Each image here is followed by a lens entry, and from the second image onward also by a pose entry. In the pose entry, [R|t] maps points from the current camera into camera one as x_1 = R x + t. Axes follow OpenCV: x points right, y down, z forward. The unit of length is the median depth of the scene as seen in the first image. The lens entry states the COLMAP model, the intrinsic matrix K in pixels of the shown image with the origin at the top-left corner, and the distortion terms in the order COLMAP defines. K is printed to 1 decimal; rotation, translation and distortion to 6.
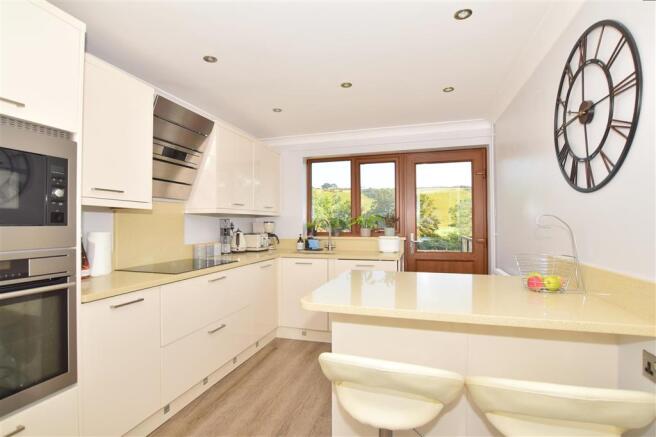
lens RADIAL K [[312.7, 0, 326.8], [0, 312.7, 219.0], [0, 0, 1]] dist [-0.024317, 0.001520]
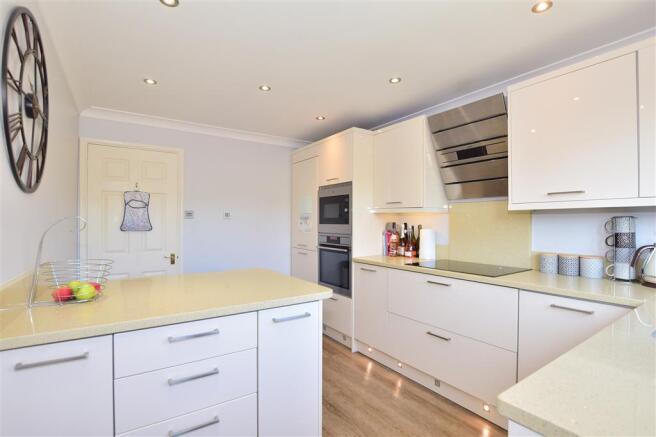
lens RADIAL K [[312.7, 0, 326.4], [0, 312.7, 219.8], [0, 0, 1]] dist [-0.024317, 0.001520]
pose [[-0.626949, 0.000011, -0.779060, 0.647543], [0.014048, 0.999838, -0.011290, 0.007339], [0.778934, -0.018023, -0.626847, 1.453674]]
